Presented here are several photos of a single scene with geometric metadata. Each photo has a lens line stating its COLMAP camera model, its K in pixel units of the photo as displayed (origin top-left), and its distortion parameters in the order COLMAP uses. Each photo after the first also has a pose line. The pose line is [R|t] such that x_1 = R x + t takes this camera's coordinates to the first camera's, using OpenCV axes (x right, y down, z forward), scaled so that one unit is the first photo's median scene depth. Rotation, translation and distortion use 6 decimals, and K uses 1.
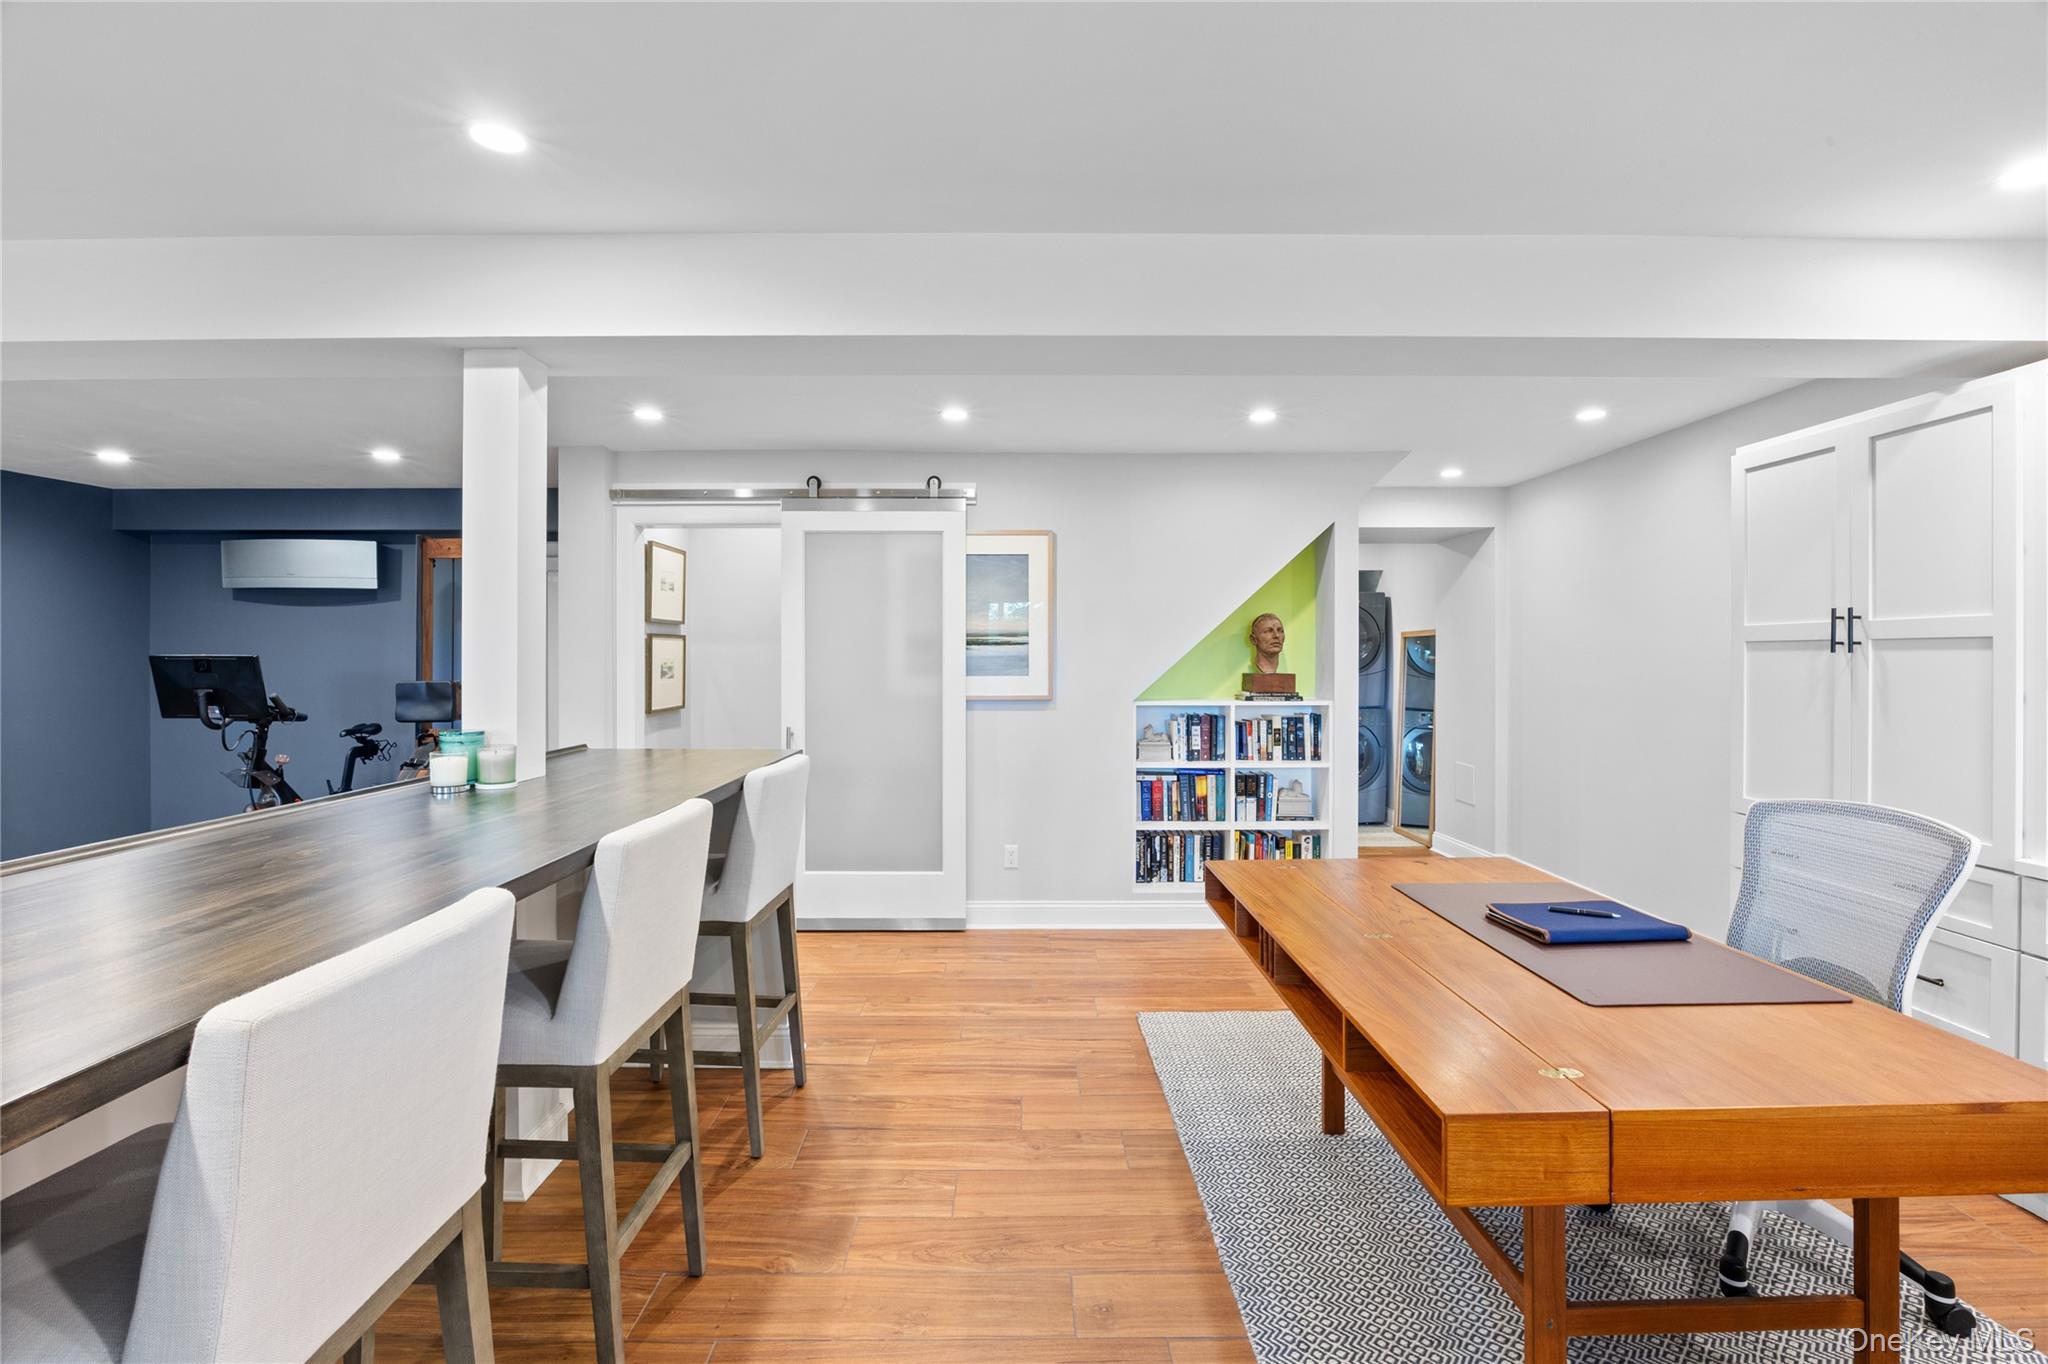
lens RADIAL K [[904.5, 0, 1014.9], [0, 904.5, 670.6], [0, 0, 1]] dist [-0.013499, 0.001498]
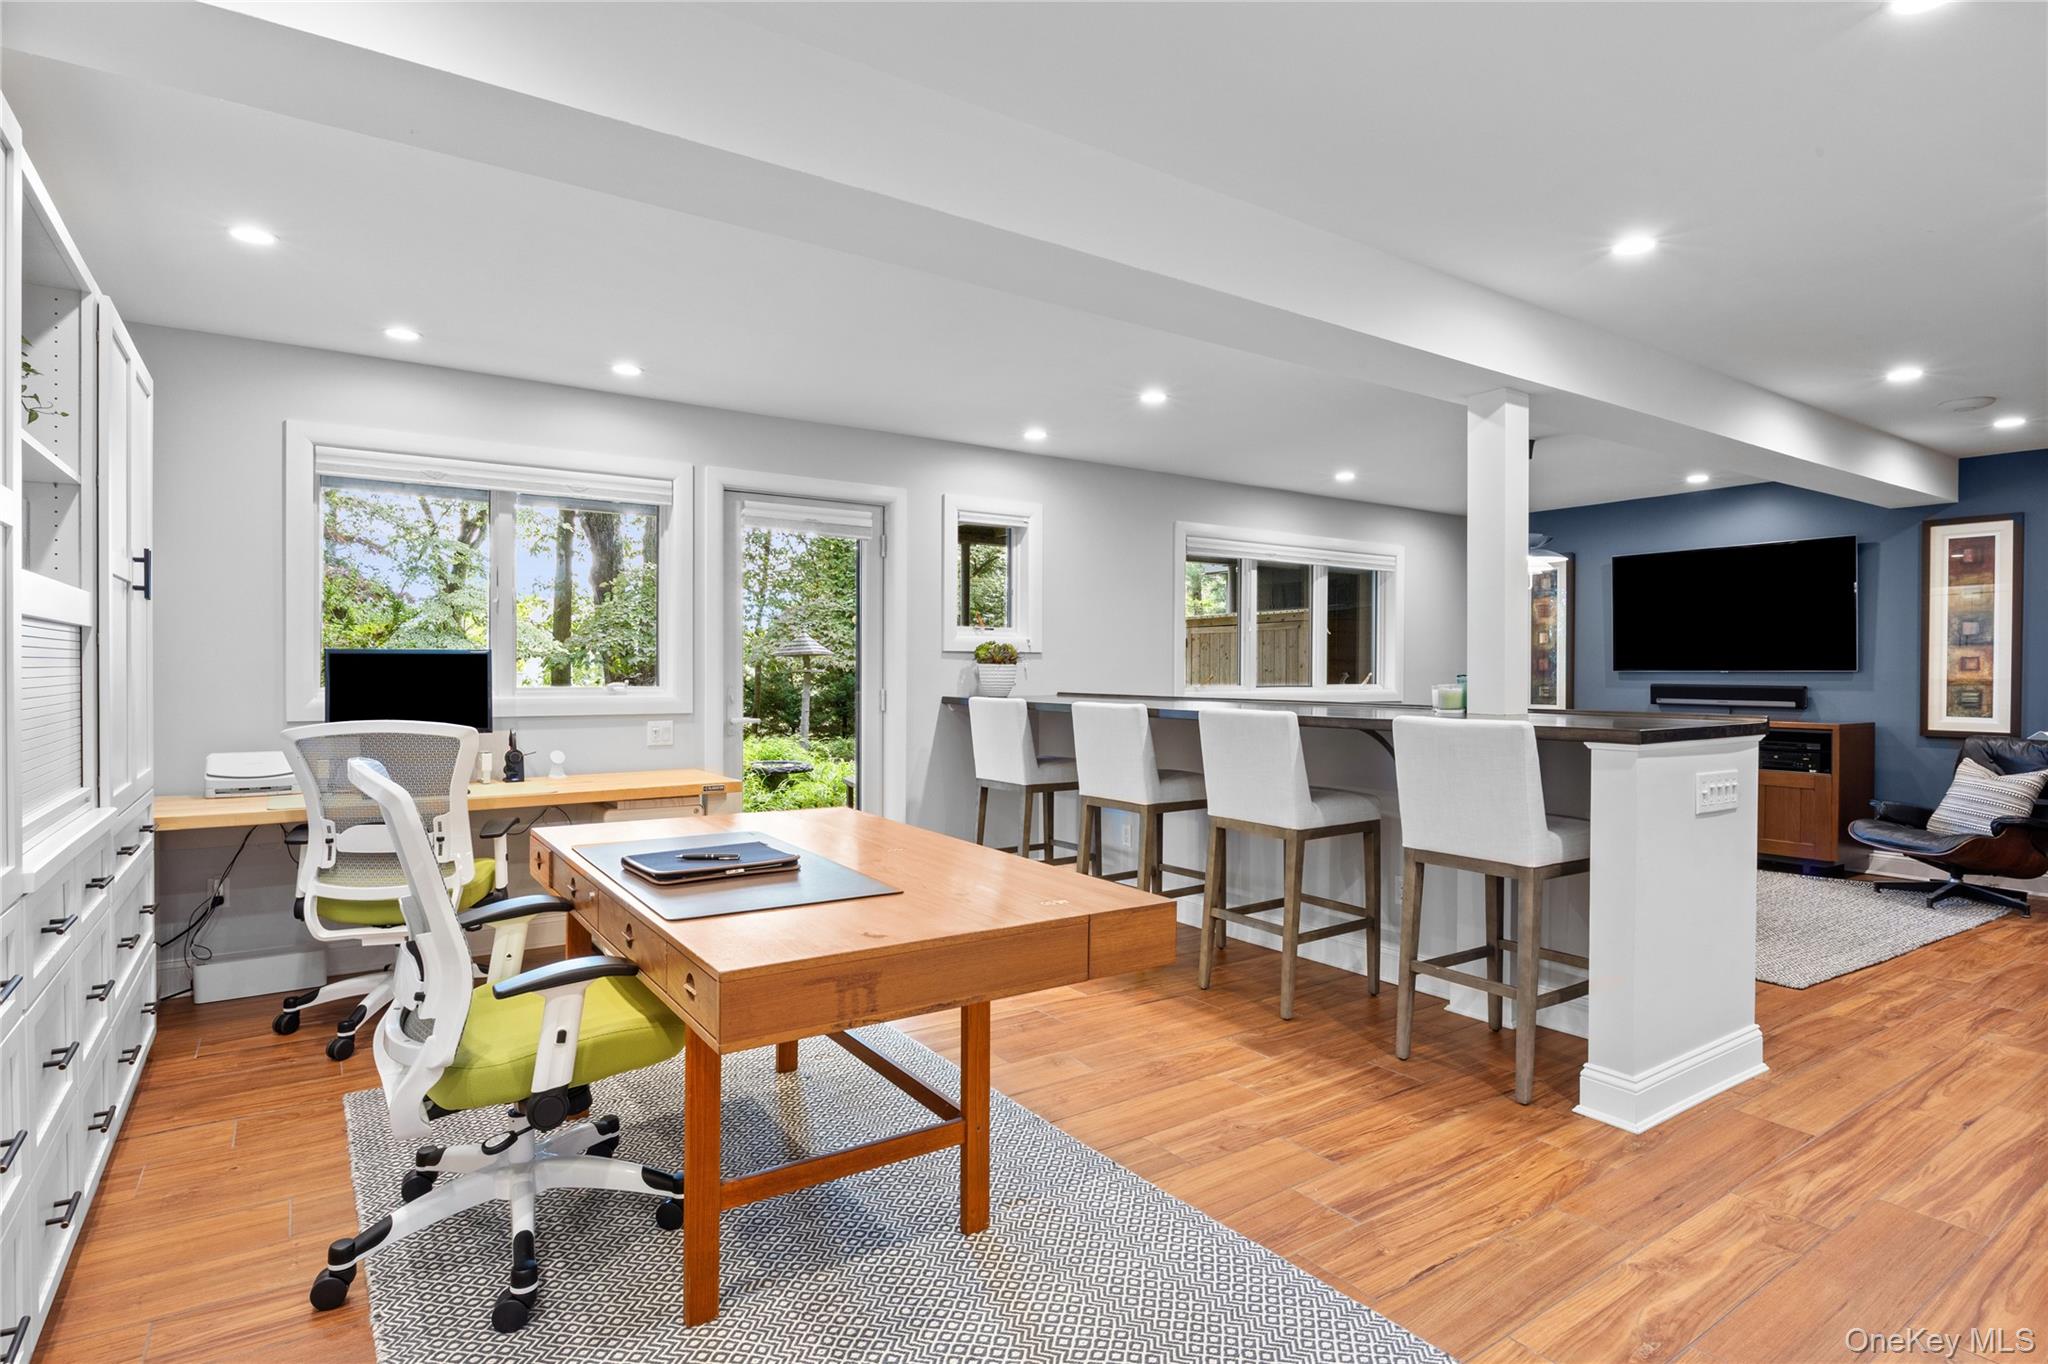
lens RADIAL K [[1060.3, 0, 1028.4], [0, 1060.3, 668.7], [0, 0, 1]] dist [0.000766, -0.000005]
pose [[-0.819258, 0.012414, -0.573291, 1.726167], [0.001050, 0.999796, 0.020150, 0.049941], [0.573424, 0.015906, -0.819104, 3.660929]]
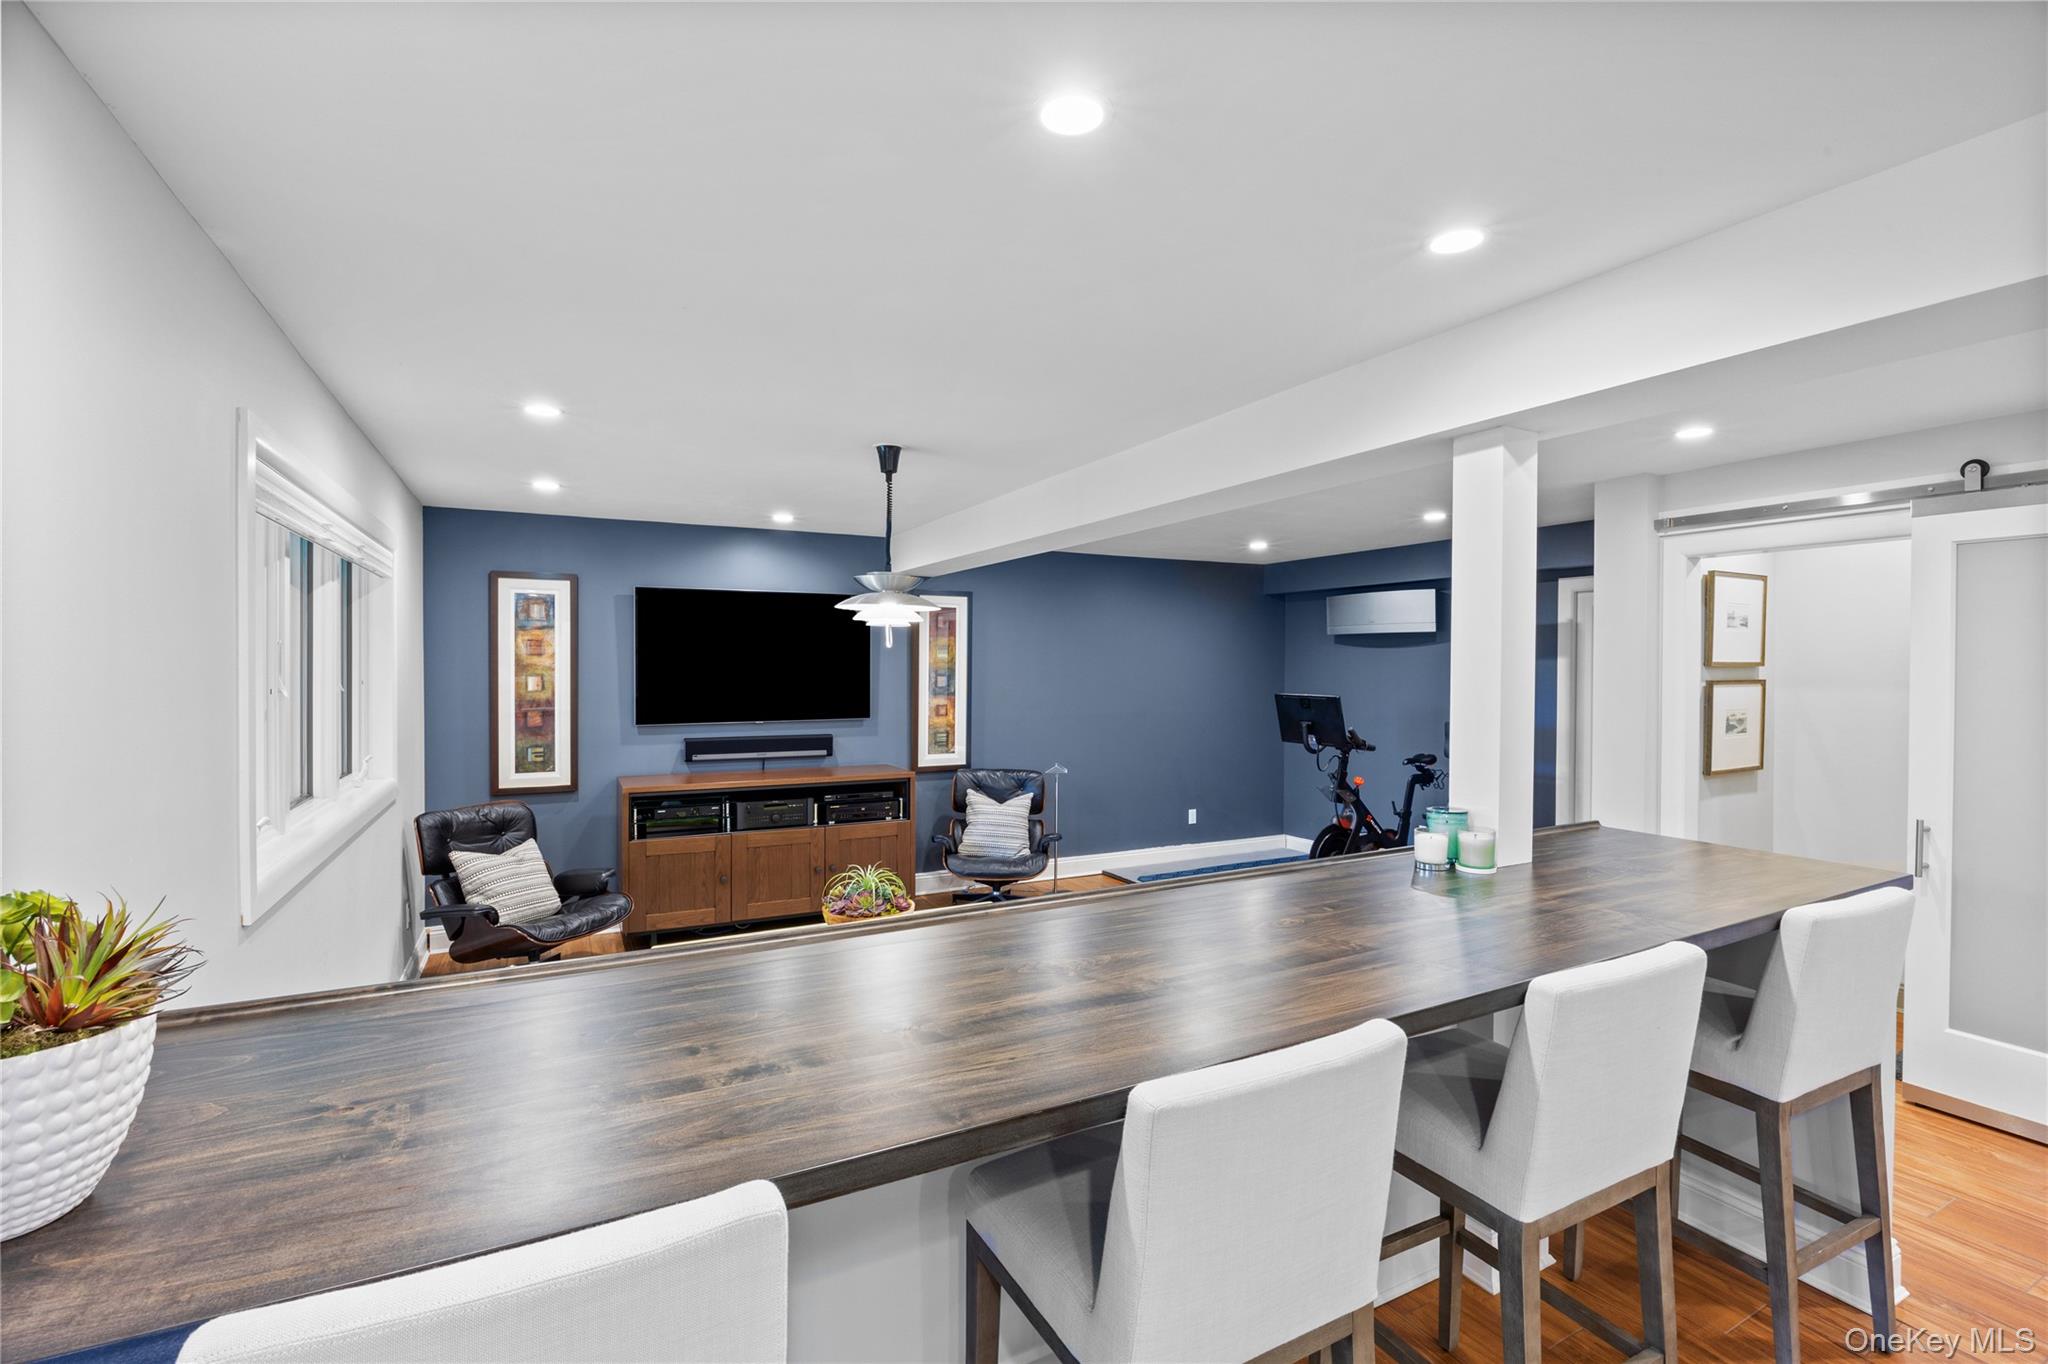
lens RADIAL K [[904.5, 0, 1008.5], [0, 904.5, 689.6], [0, 0, 1]] dist [-0.013499, 0.001498]
pose [[0.468486, 0.011751, -0.883393, 0.028504], [-0.009768, 0.999919, 0.008121, -0.033104], [0.883417, 0.004824, 0.468563, 0.030107]]
